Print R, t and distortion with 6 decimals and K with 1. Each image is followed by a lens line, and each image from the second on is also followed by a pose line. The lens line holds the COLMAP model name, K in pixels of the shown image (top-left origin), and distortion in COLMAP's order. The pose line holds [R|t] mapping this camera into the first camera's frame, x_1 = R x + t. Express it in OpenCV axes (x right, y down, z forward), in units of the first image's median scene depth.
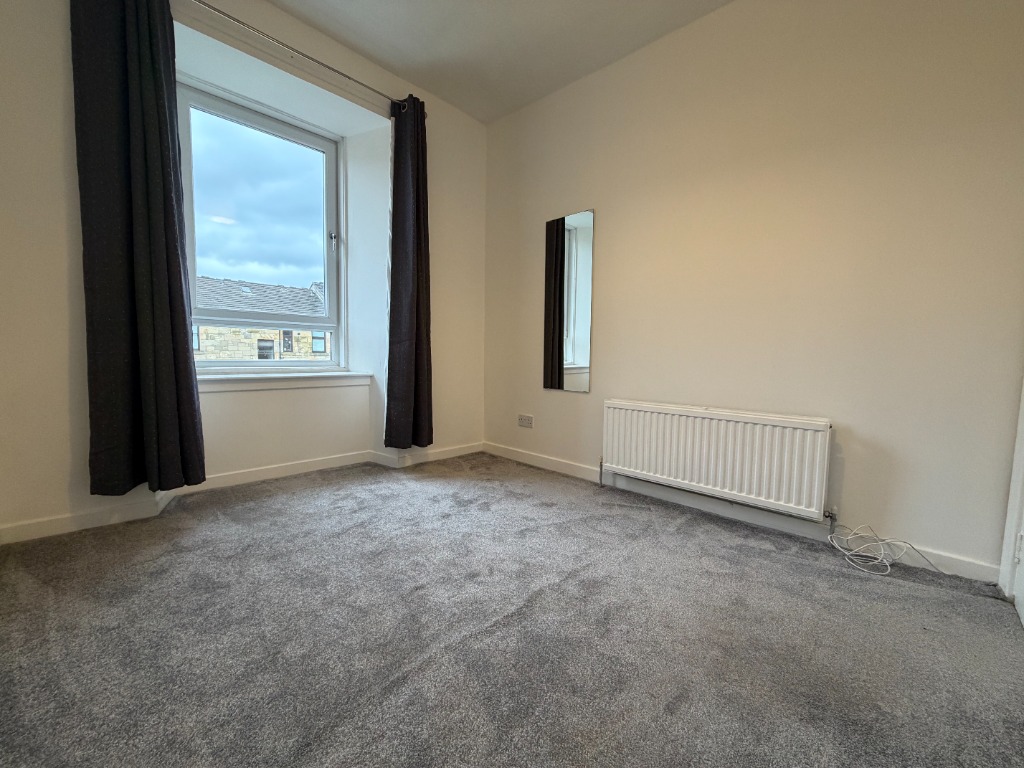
lens RADIAL K [[406.7, 0, 510.7], [0, 406.7, 387.3], [0, 0, 1]] dist [-0.000790, -0.000299]
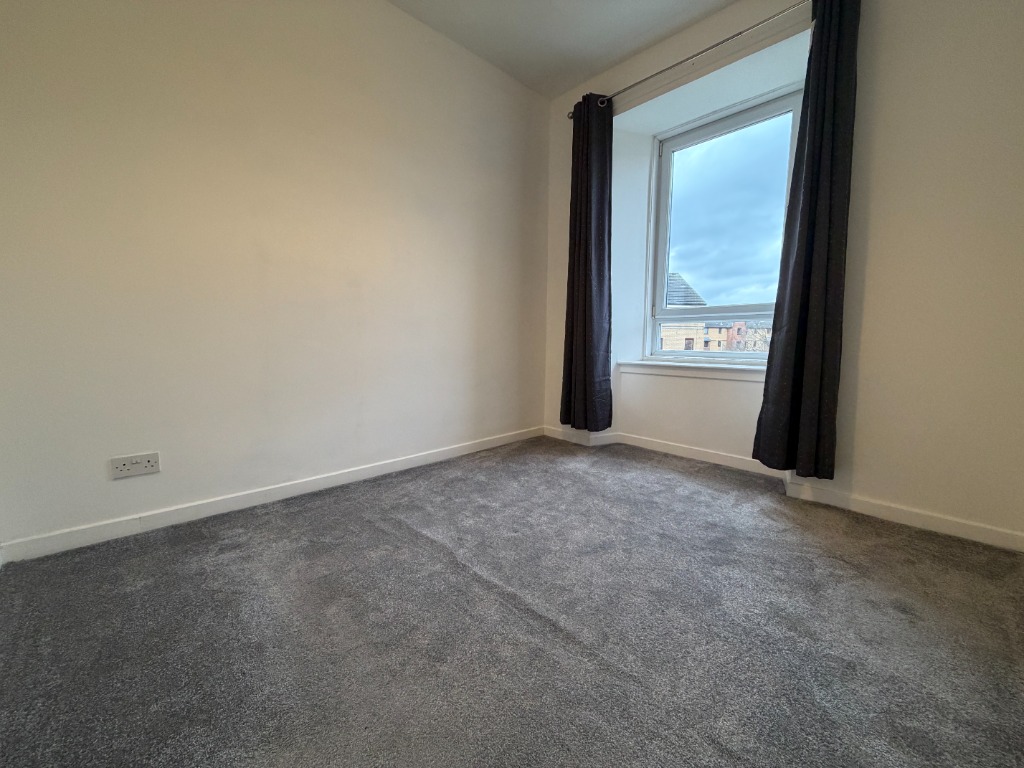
lens RADIAL K [[406.7, 0, 507.0], [0, 406.7, 385.9], [0, 0, 1]] dist [-0.000790, -0.000299]
pose [[-0.023509, 0.099890, -0.994721, 0.540639], [-0.092324, 0.990527, 0.101651, -0.038938], [0.995451, 0.094227, -0.014064, 0.534709]]
